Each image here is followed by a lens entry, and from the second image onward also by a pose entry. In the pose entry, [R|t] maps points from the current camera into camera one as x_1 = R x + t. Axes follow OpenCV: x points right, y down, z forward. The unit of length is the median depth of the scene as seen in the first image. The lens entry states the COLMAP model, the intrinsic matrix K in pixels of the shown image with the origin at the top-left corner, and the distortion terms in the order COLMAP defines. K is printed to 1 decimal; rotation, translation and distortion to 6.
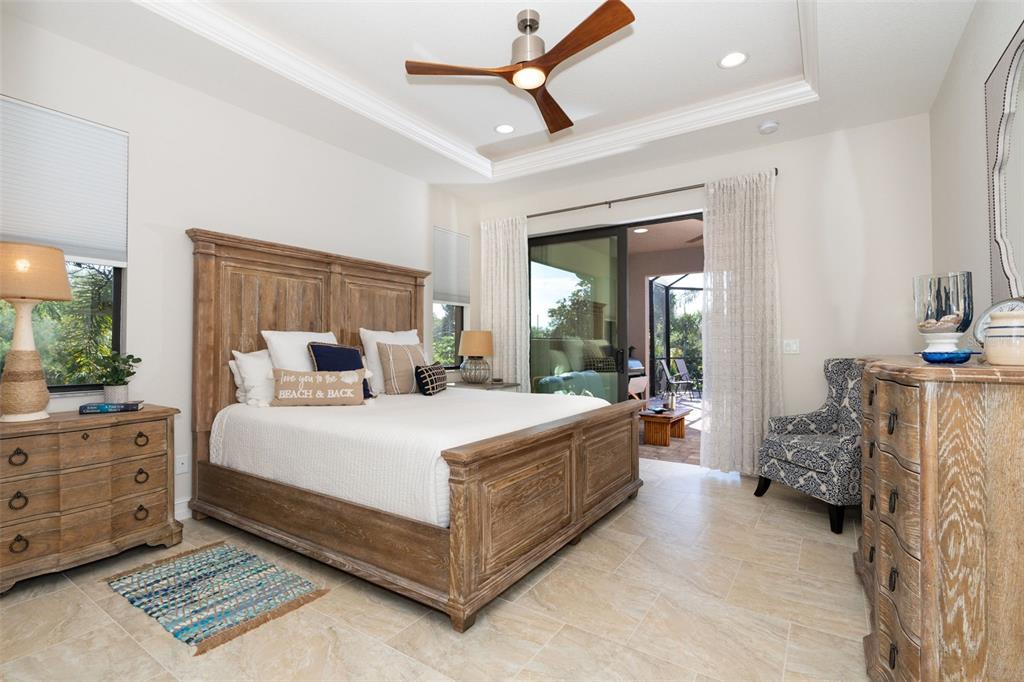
lens RADIAL K [[463.3, 0, 514.0], [0, 463.3, 340.5], [0, 0, 1]] dist [-0.001443, 0.000670]
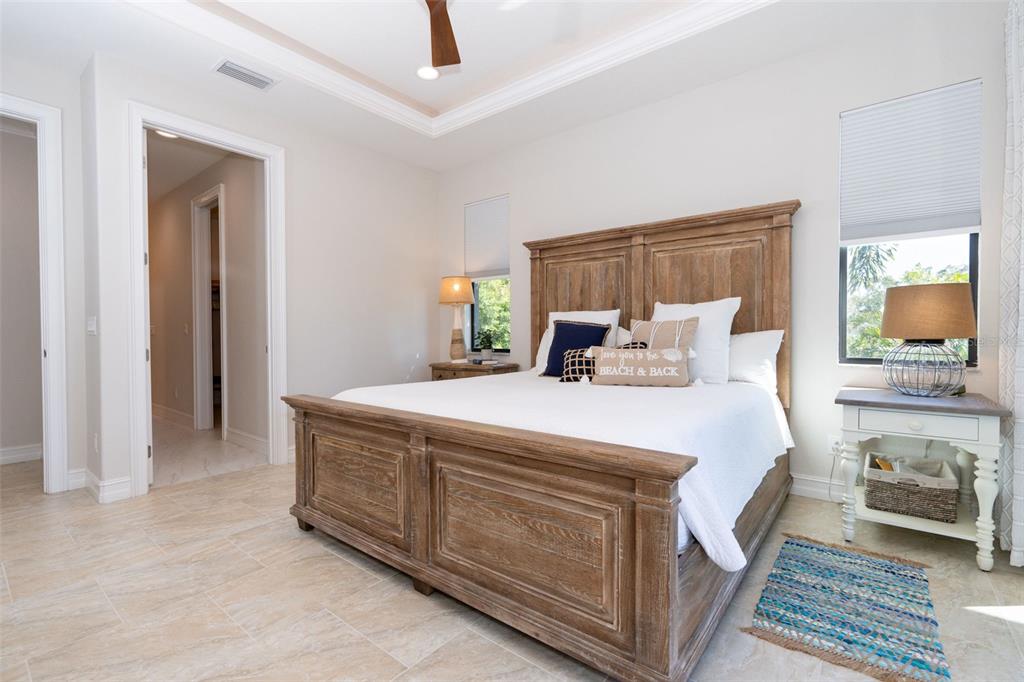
lens RADIAL K [[463.3, 0, 514.0], [0, 463.3, 340.5], [0, 0, 1]] dist [-0.001443, 0.000670]
pose [[-0.082820, 0.017046, -0.996419, 0.641688], [0.017636, 0.999722, 0.015637, 0.030787], [0.996408, -0.016278, -0.083097, 0.933290]]
